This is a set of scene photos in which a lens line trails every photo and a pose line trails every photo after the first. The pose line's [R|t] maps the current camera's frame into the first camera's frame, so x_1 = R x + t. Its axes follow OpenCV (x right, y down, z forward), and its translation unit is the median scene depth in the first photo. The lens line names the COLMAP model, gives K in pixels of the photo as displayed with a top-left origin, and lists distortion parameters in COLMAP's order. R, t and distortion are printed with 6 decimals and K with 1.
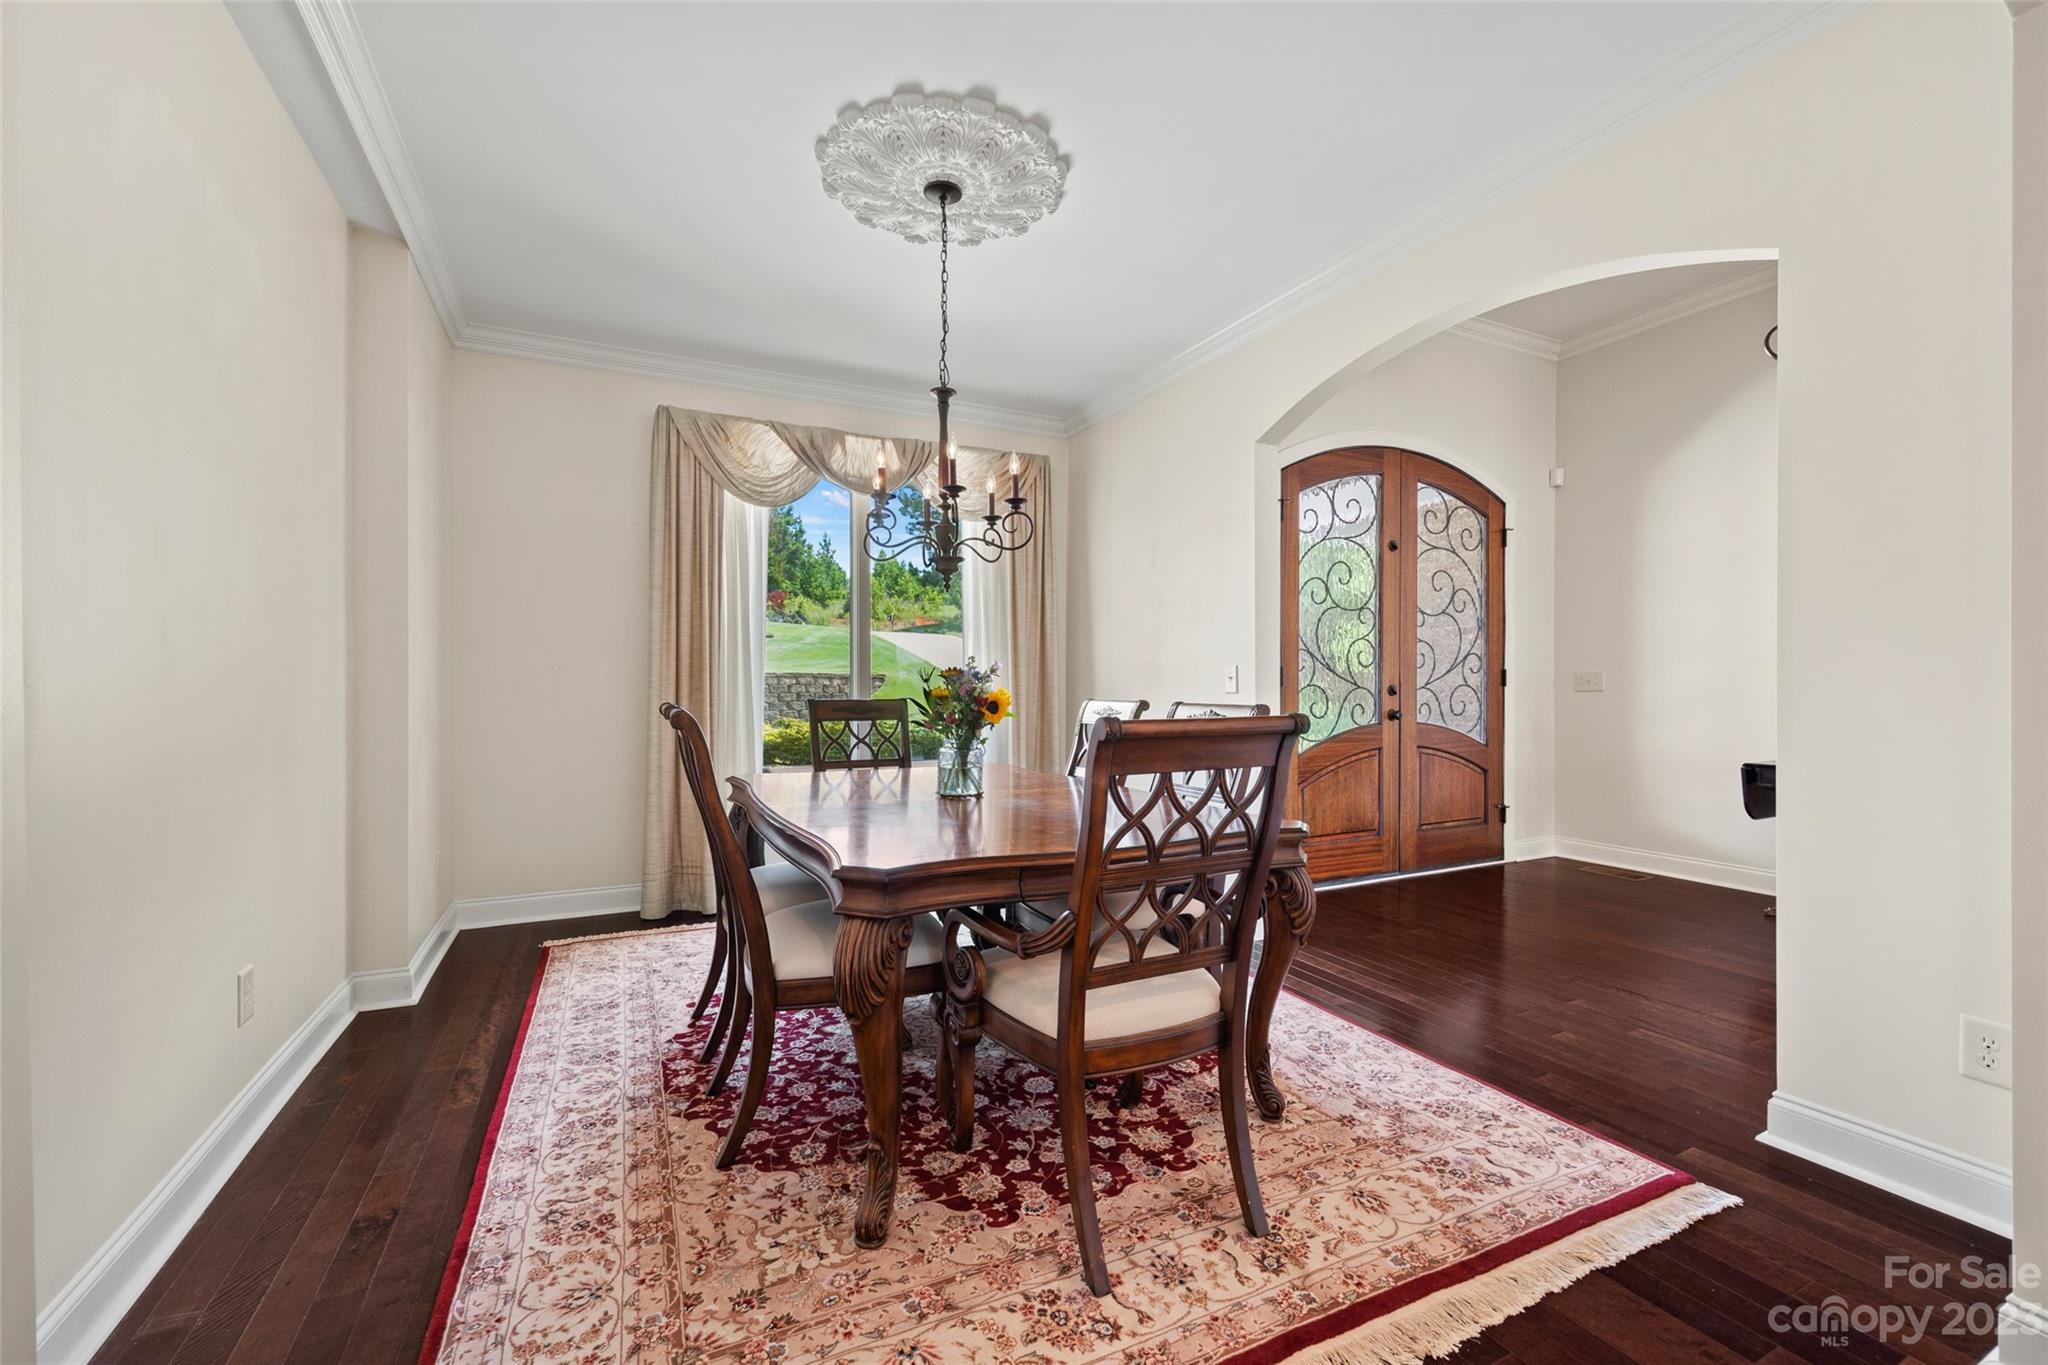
lens RADIAL K [[834.2, 0, 1033.2], [0, 834.2, 687.5], [0, 0, 1]] dist [-0.001633, 0.000748]
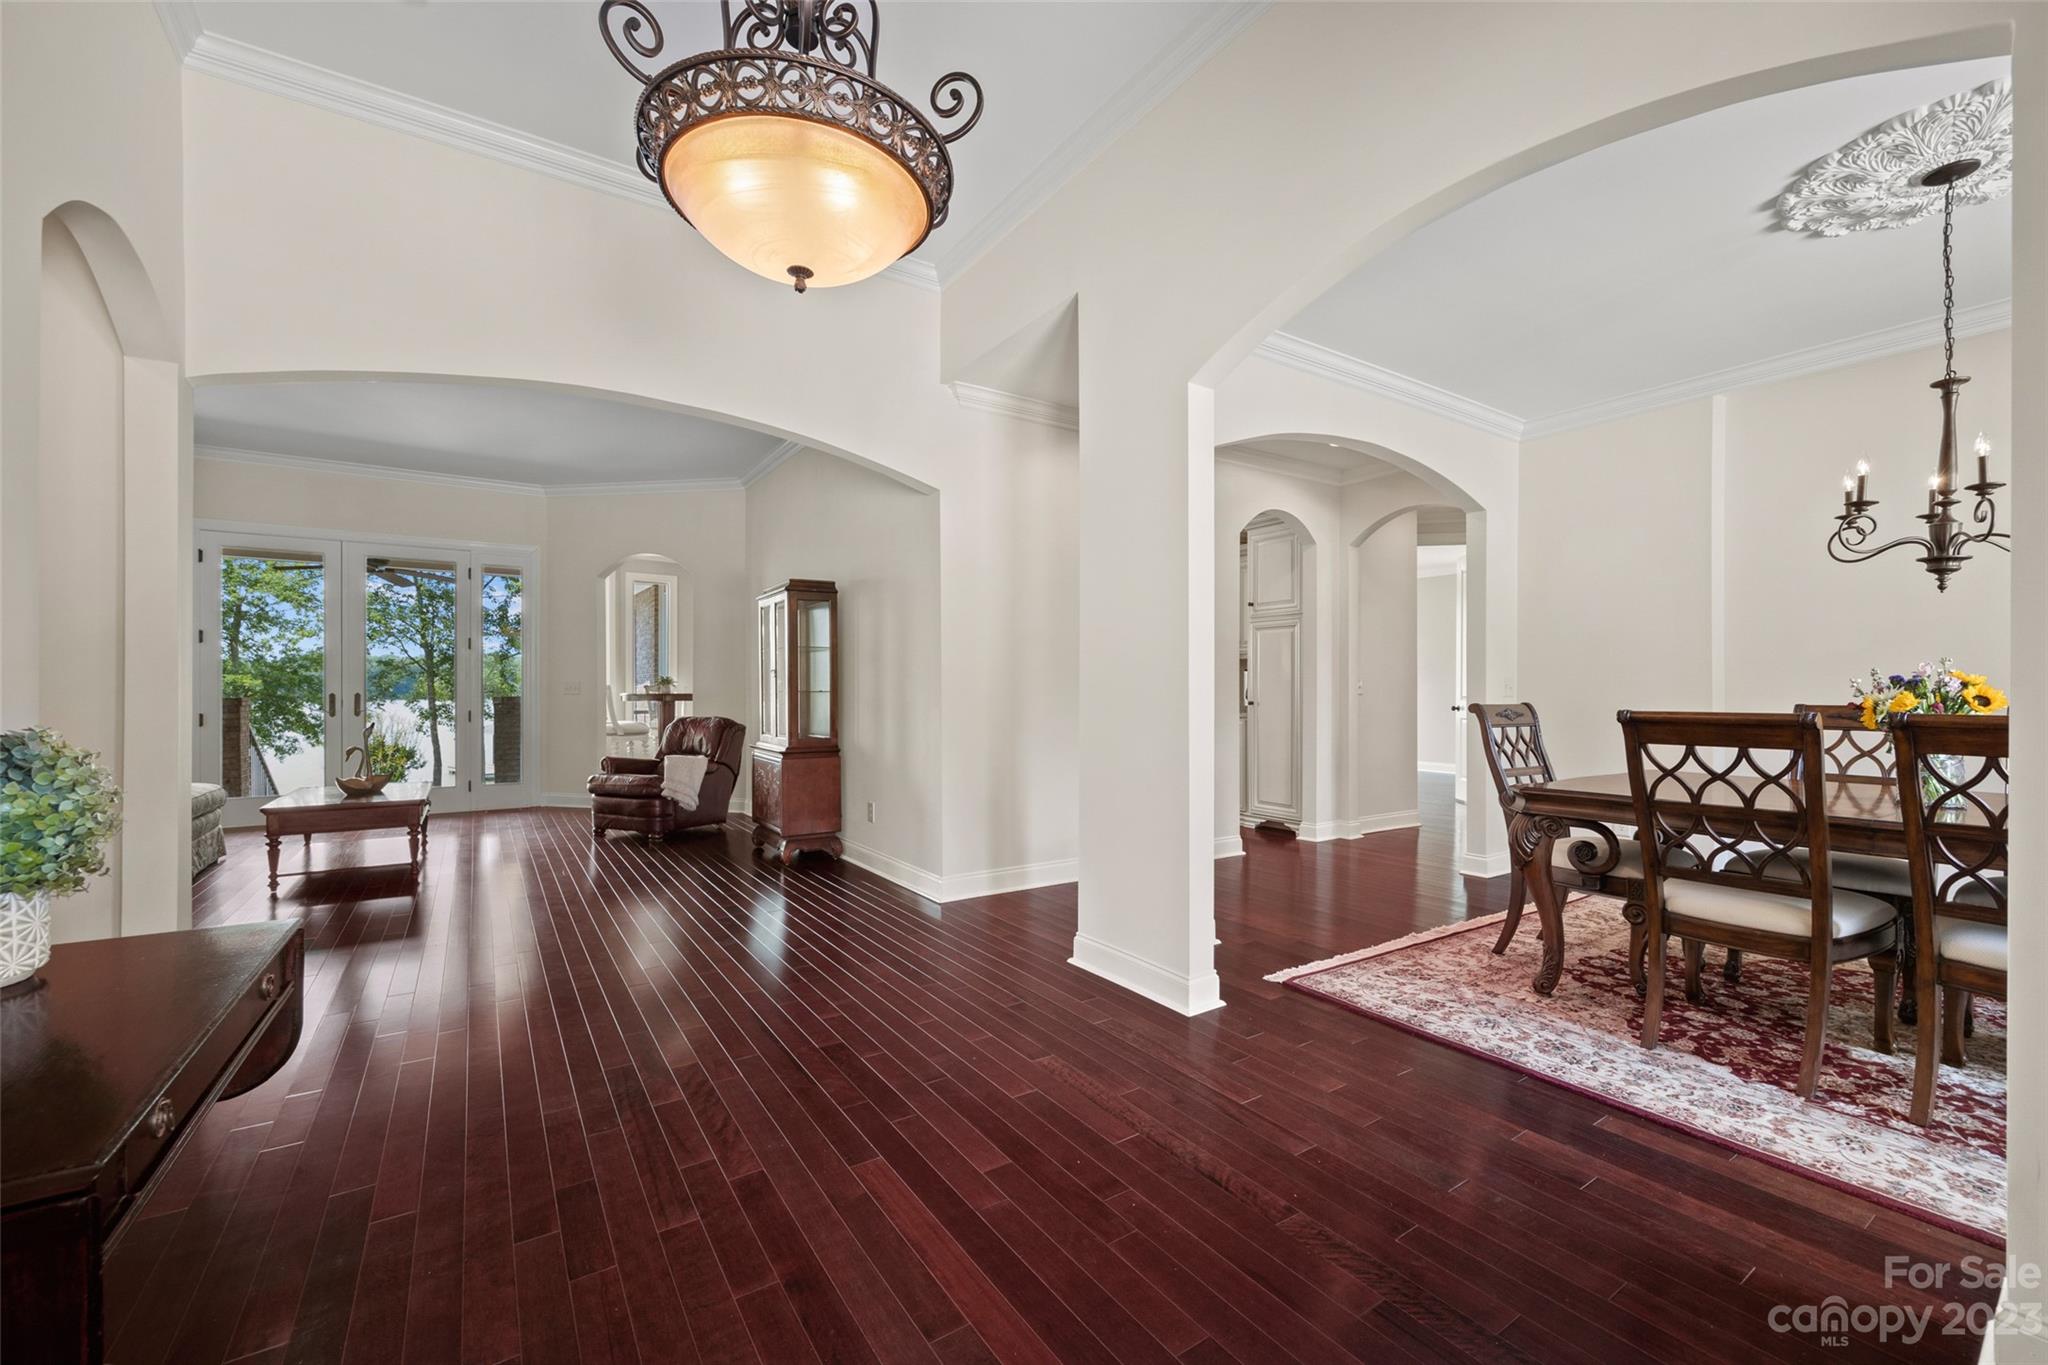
lens RADIAL K [[834.2, 0, 1026.8], [0, 834.2, 691.8], [0, 0, 1]] dist [-0.001633, 0.000748]
pose [[-0.992929, -0.001863, -0.118698, 0.703506], [-0.001742, 0.999998, -0.001123, 0.000191], [0.118700, -0.000908, -0.992930, 1.220893]]
